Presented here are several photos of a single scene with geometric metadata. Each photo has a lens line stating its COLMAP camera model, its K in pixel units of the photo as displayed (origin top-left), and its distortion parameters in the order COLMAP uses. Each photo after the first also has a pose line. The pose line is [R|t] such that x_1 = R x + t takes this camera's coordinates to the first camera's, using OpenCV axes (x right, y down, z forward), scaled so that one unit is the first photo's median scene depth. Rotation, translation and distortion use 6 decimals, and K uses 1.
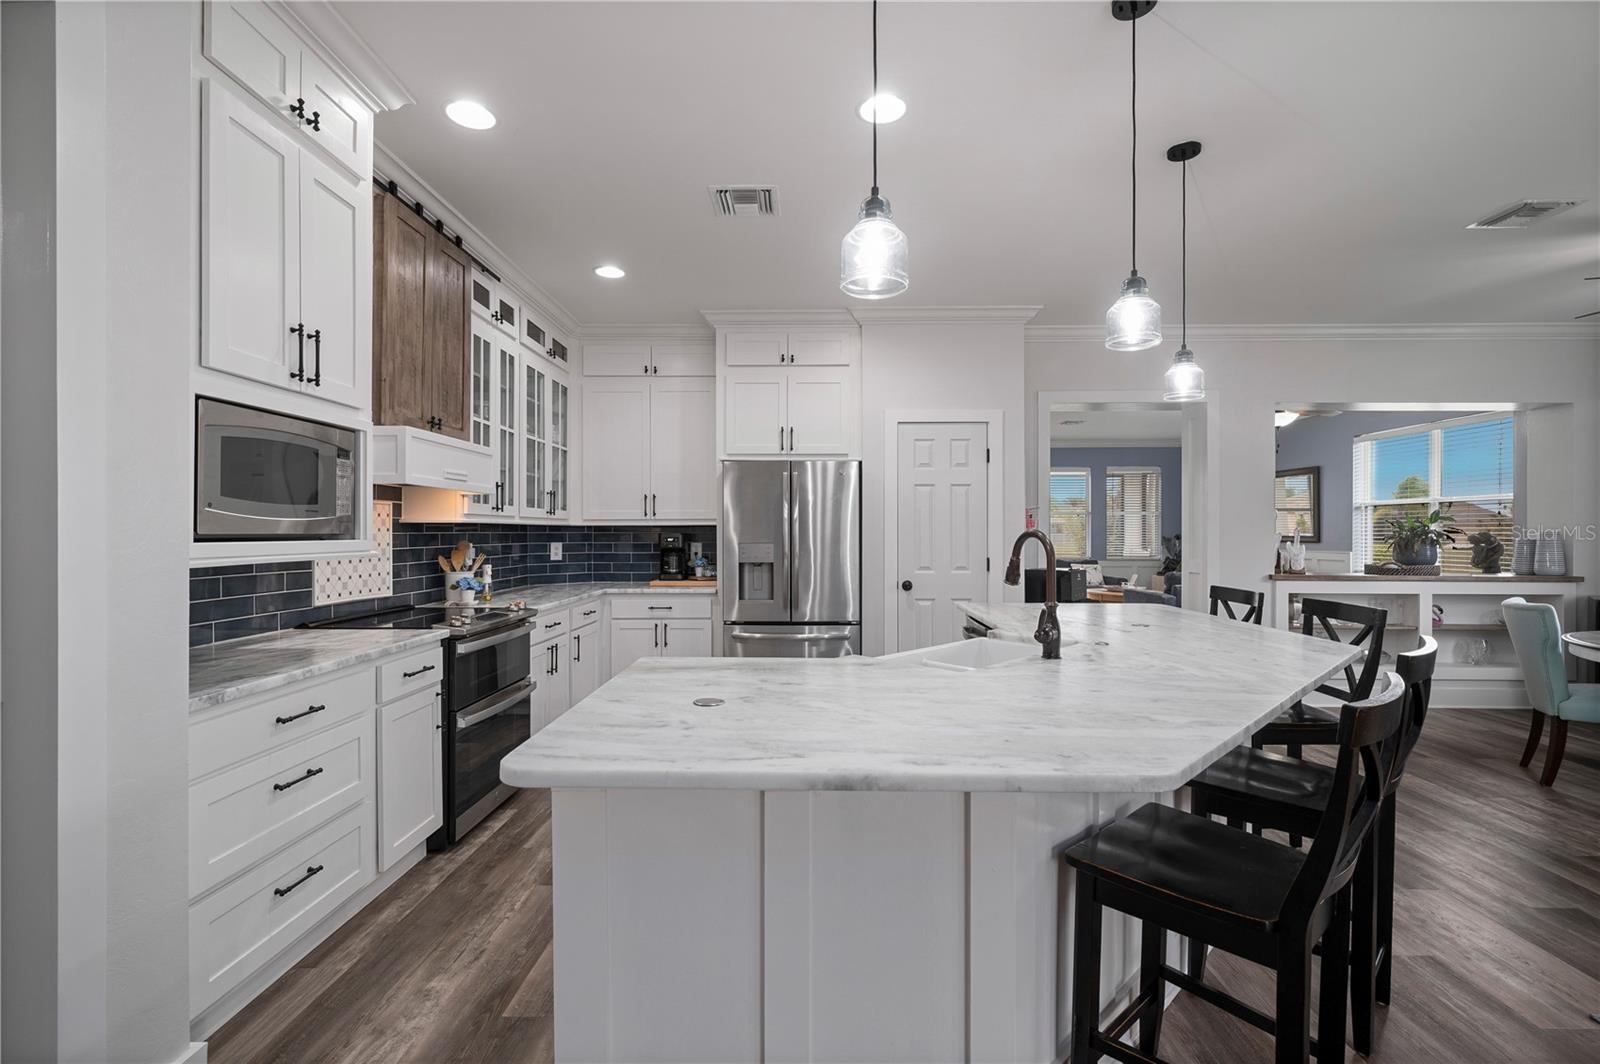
lens RADIAL K [[712.7, 0, 797.8], [0, 712.7, 531.2], [0, 0, 1]] dist [0.000233, -0.000439]
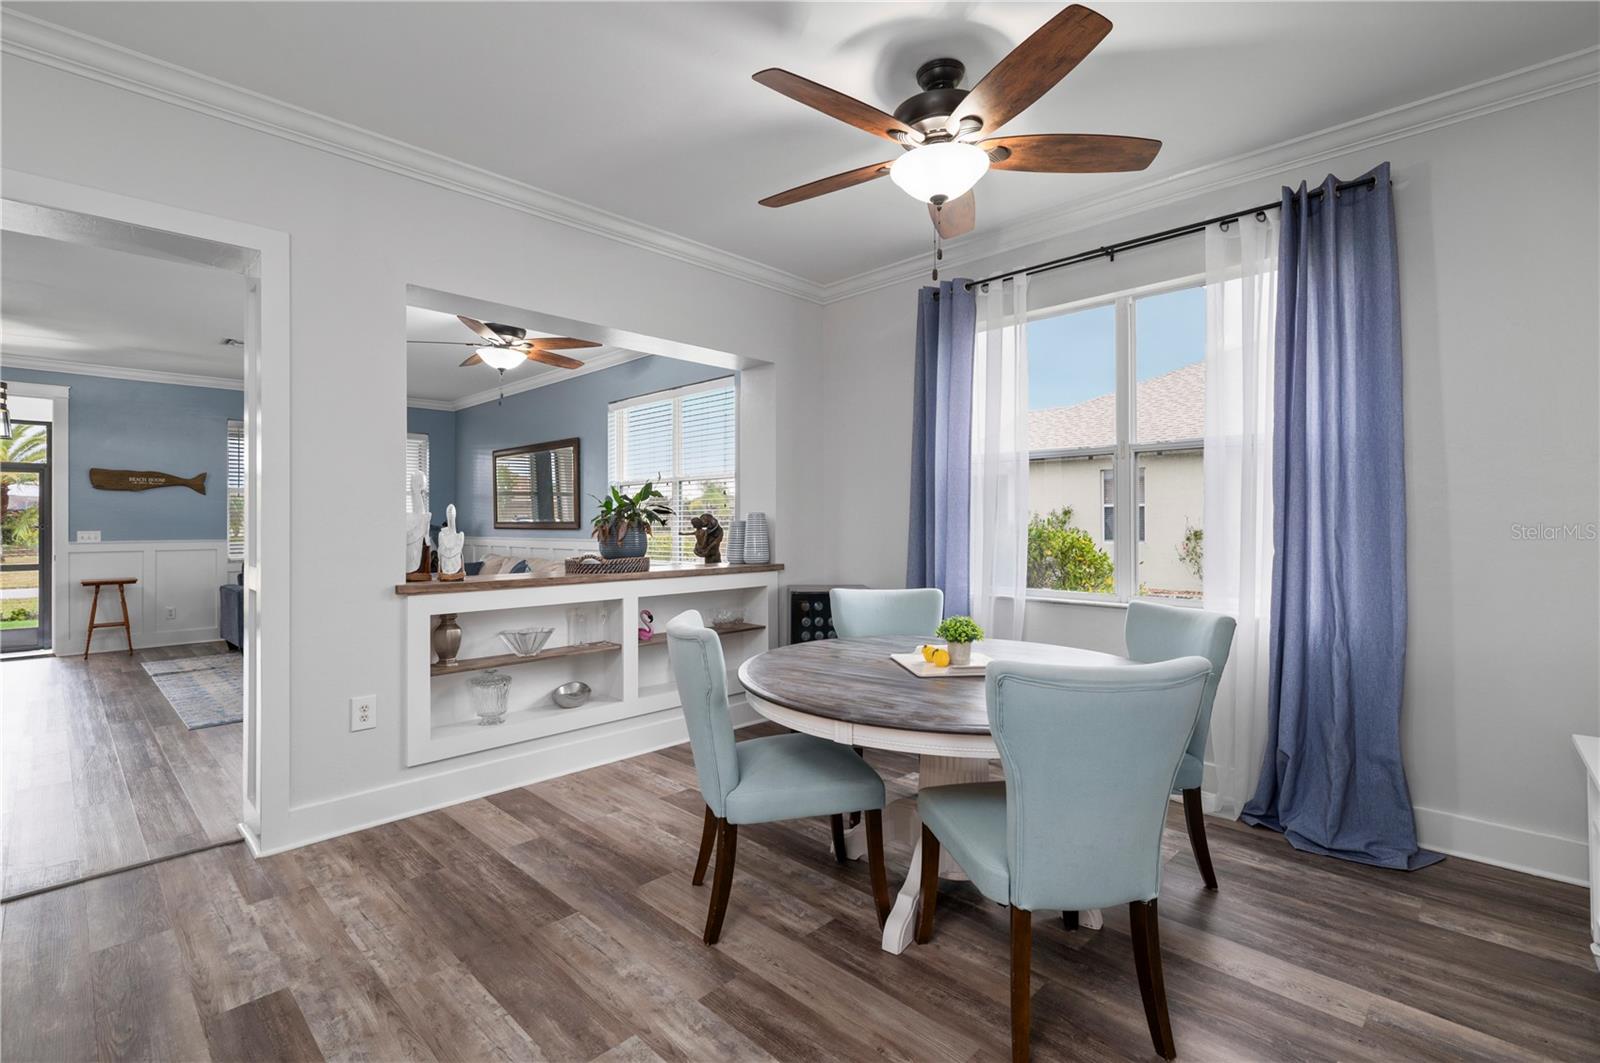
lens RADIAL K [[732.9, 0, 798.8], [0, 732.9, 520.7], [0, 0, 1]] dist [-0.002832, -0.000452]
pose [[0.682567, -0.003554, 0.730814, 0.603972], [0.004350, 0.999990, 0.000801, 0.013721], [-0.730810, 0.002632, 0.682576, 0.491197]]
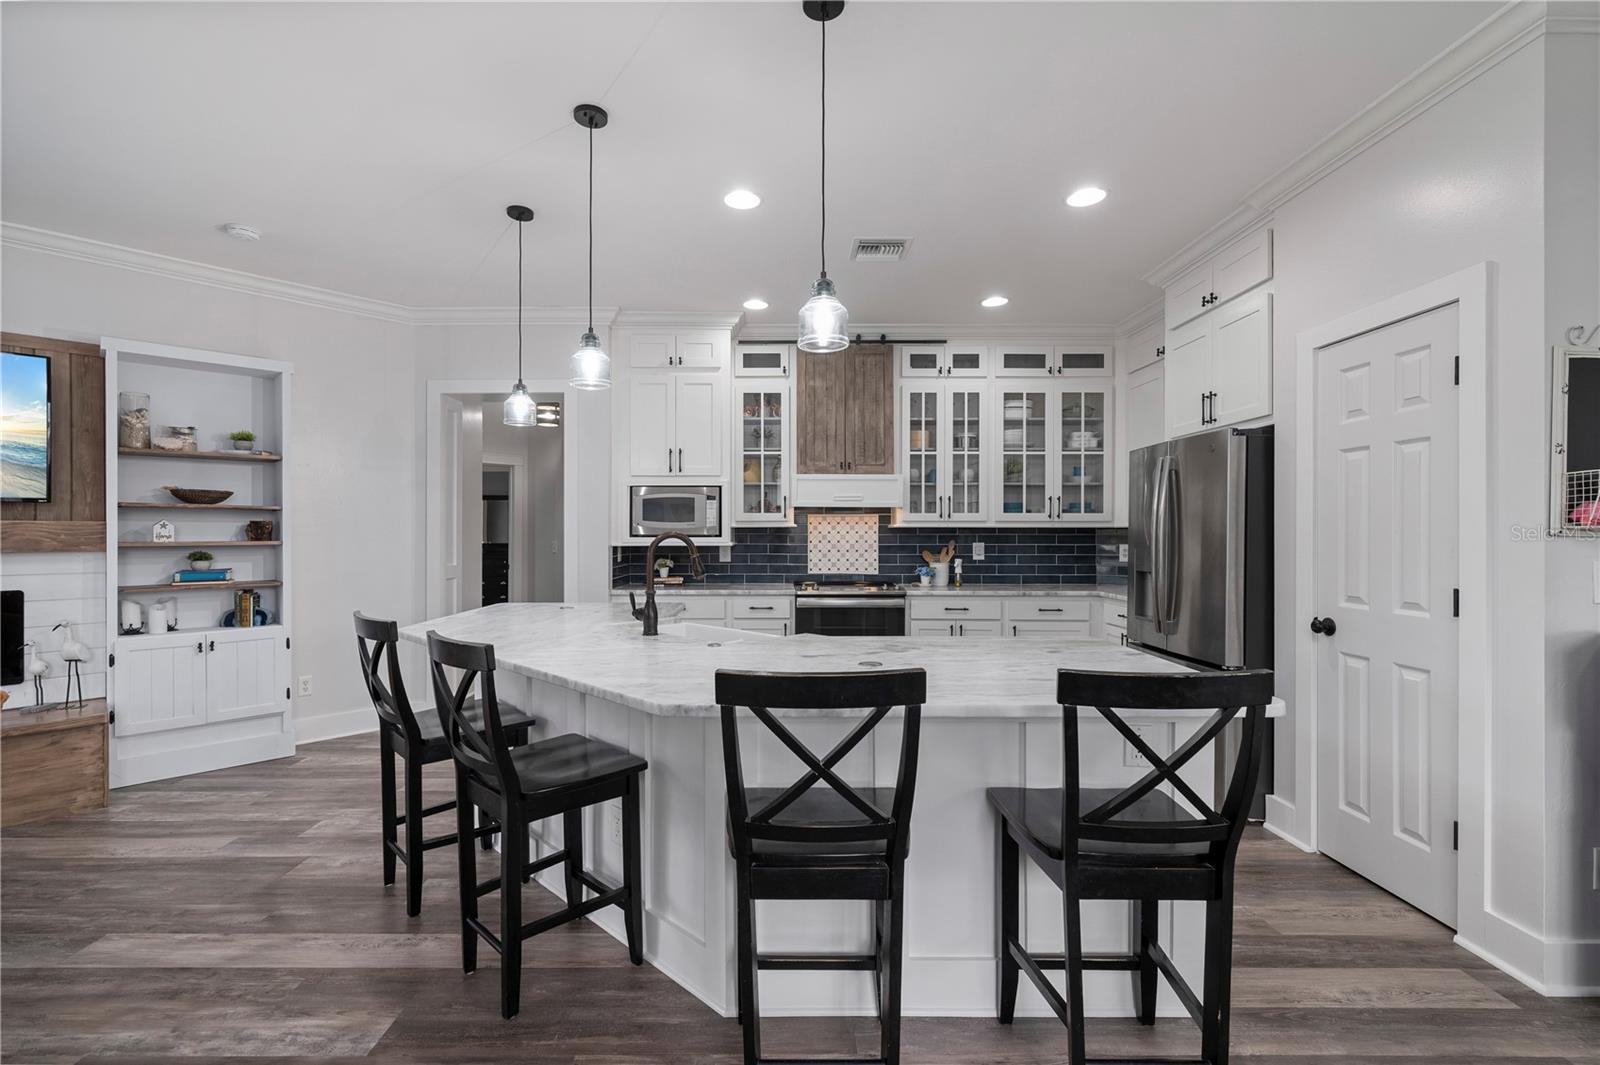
lens RADIAL K [[713.9, 0, 779.3], [0, 713.9, 534.1], [0, 0, 1]] dist [-0.000304, -0.000161]
pose [[0.025084, 0.001190, -0.999685, 0.887520], [0.000848, 0.999999, 0.001212, -0.000194], [0.999685, -0.000878, 0.025083, 0.660577]]
